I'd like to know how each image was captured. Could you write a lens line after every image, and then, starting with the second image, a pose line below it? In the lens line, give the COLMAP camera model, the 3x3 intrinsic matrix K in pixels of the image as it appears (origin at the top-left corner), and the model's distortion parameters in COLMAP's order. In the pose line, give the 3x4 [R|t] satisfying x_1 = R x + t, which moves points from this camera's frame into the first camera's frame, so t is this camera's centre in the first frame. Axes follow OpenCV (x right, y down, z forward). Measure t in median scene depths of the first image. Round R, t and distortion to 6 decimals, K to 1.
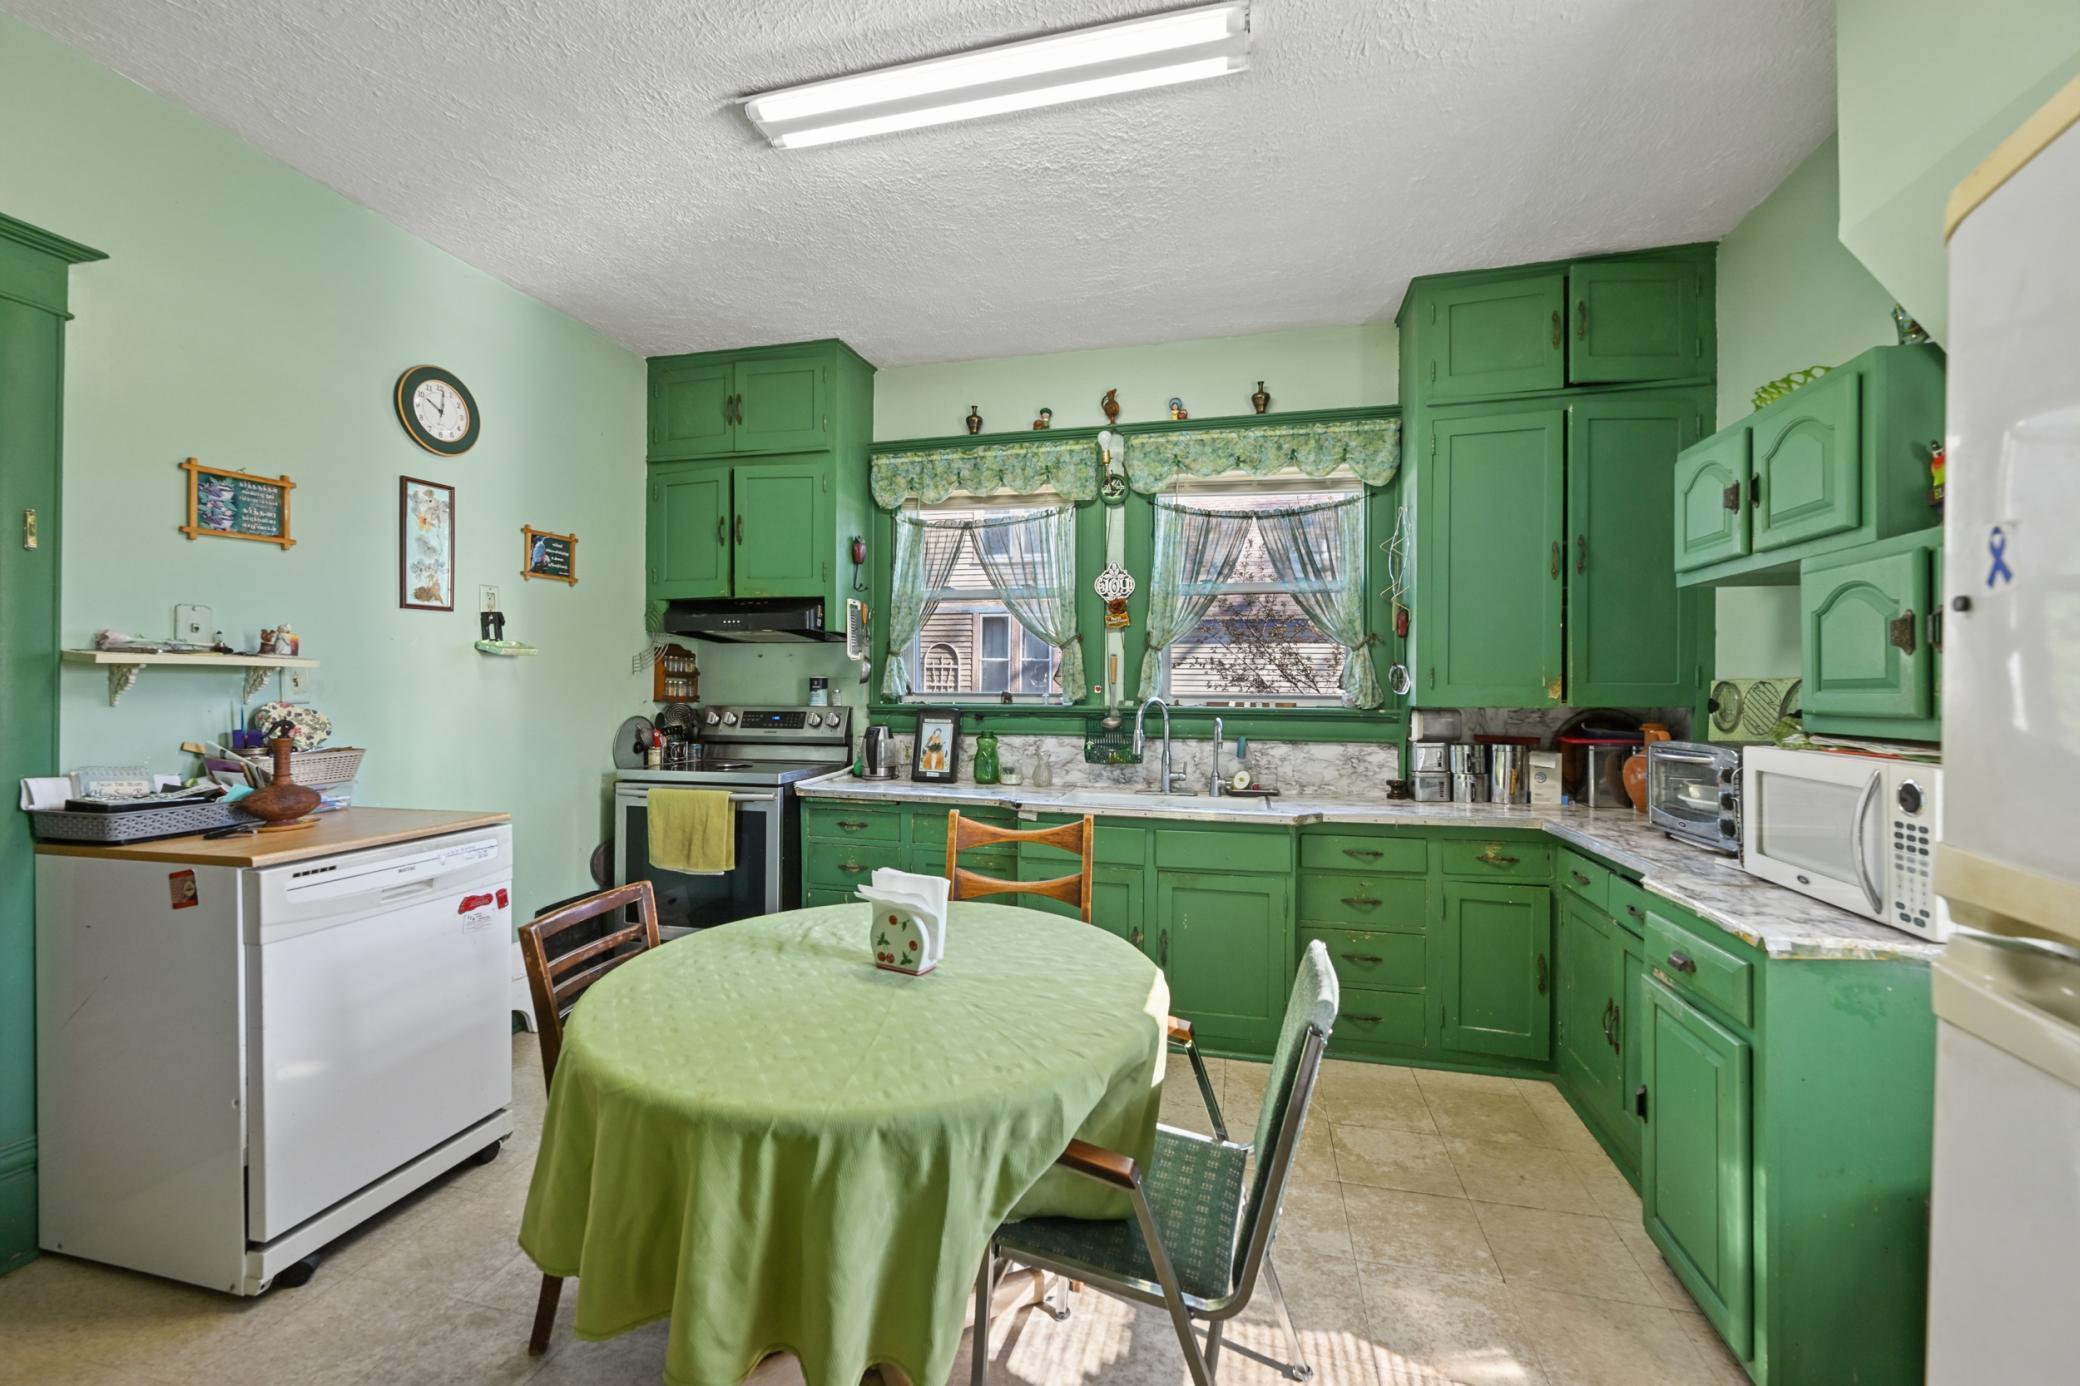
lens RADIAL K [[870.7, 0, 1040.0], [0, 870.7, 693.0], [0, 0, 1]] dist [-0.000658, 0.000083]
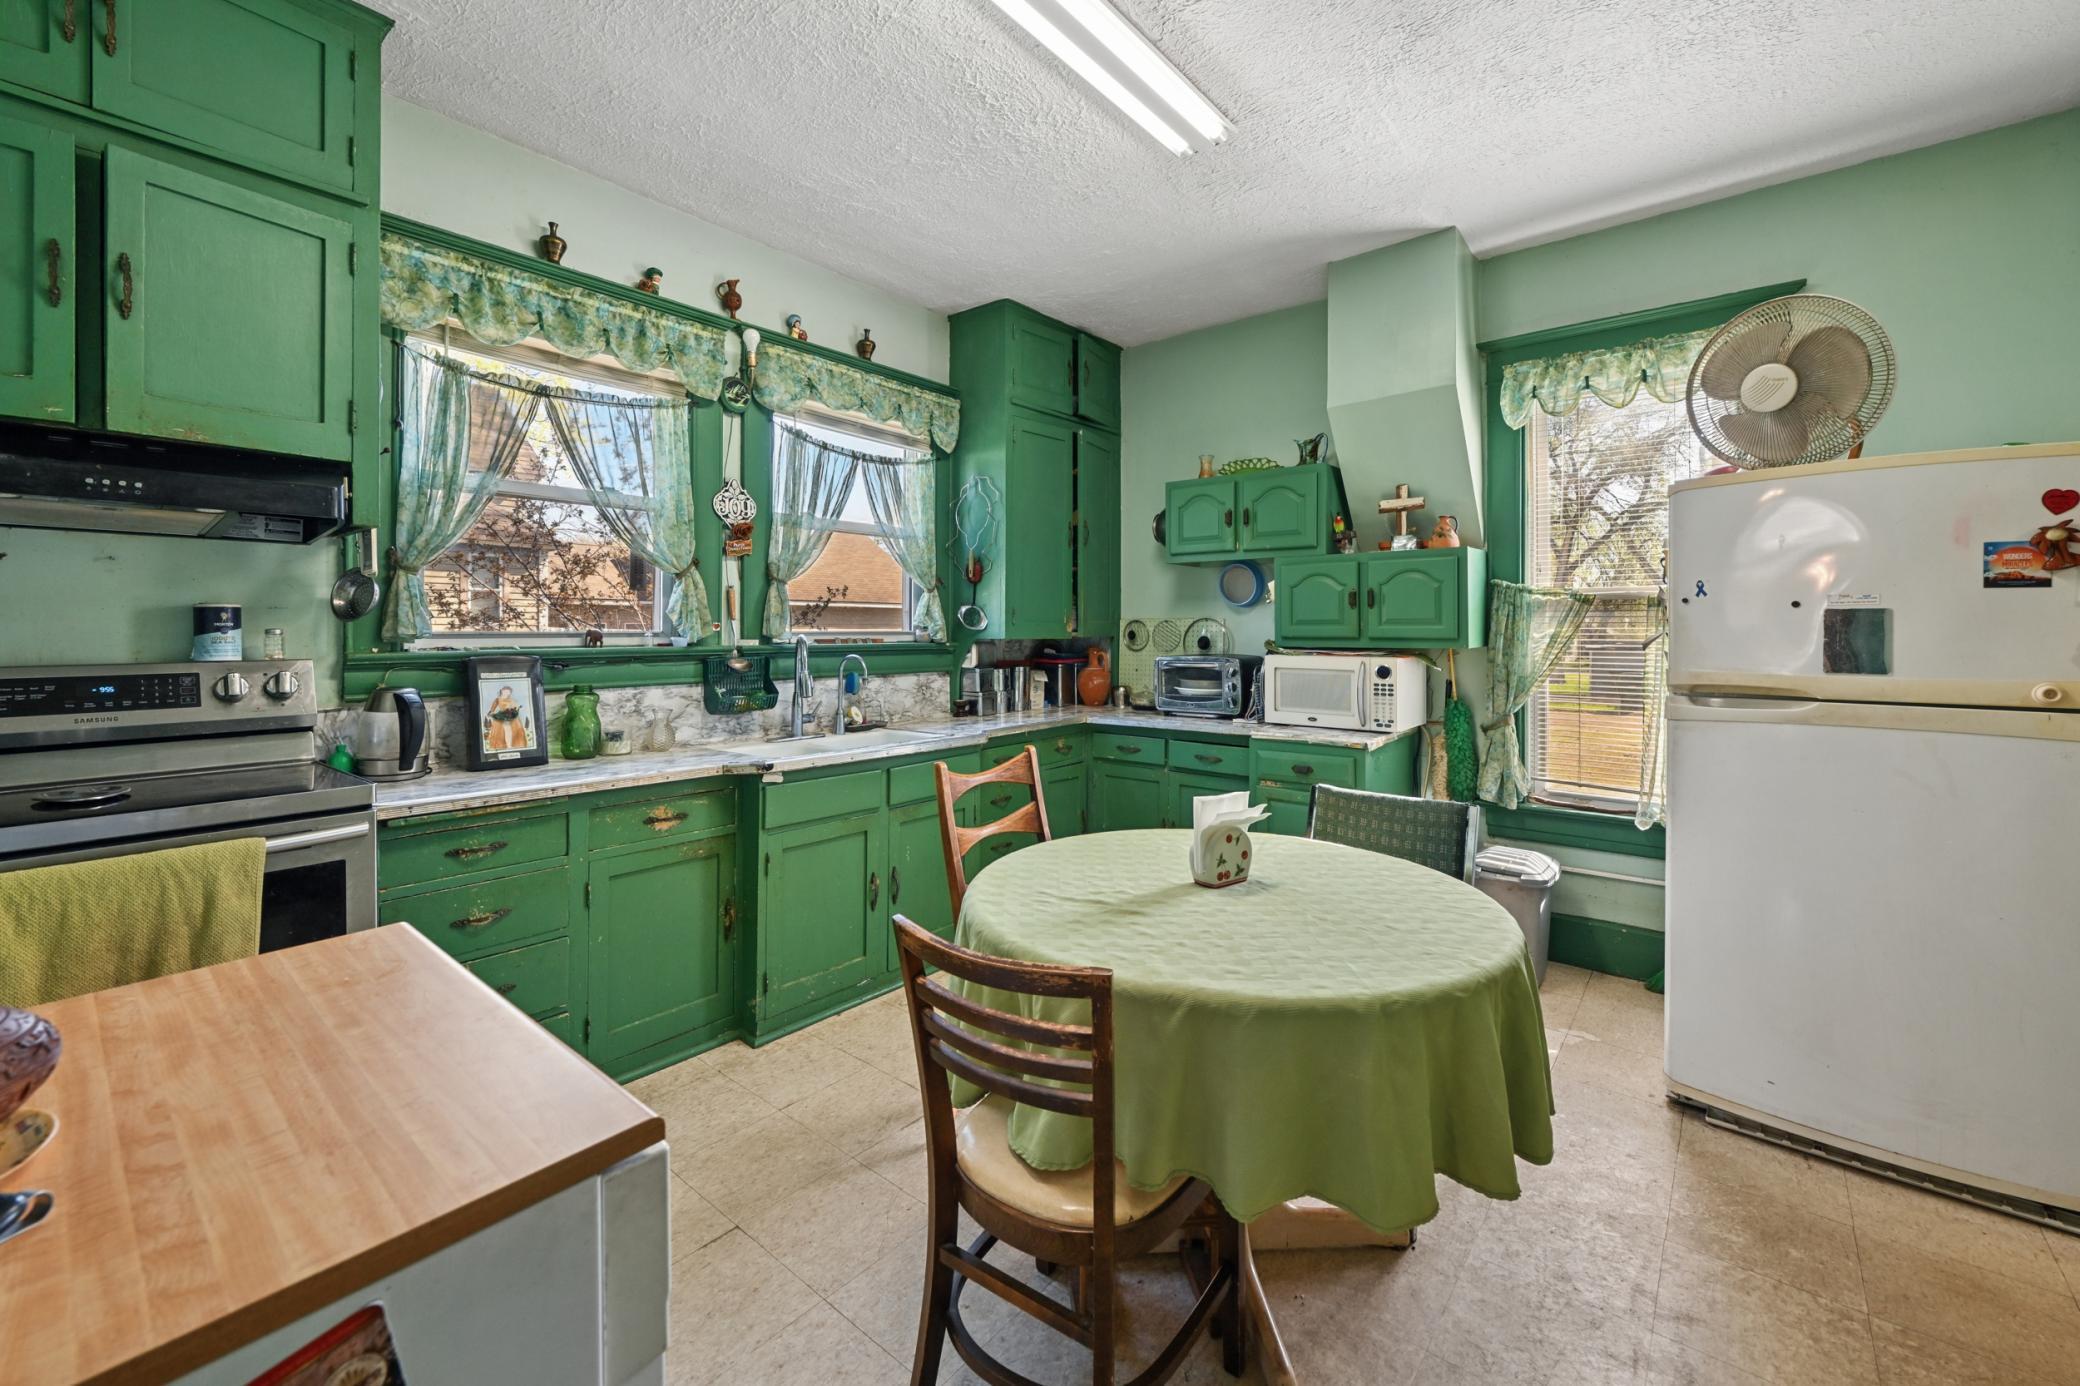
lens RADIAL K [[893.9, 0, 1042.9], [0, 893.9, 632.2], [0, 0, 1]] dist [-0.000250, 0.000197]
pose [[0.385095, -0.009362, 0.922830, -0.618301], [0.006663, 0.999951, 0.007364, -0.003241], [-0.922853, 0.003313, 0.385138, 0.376885]]
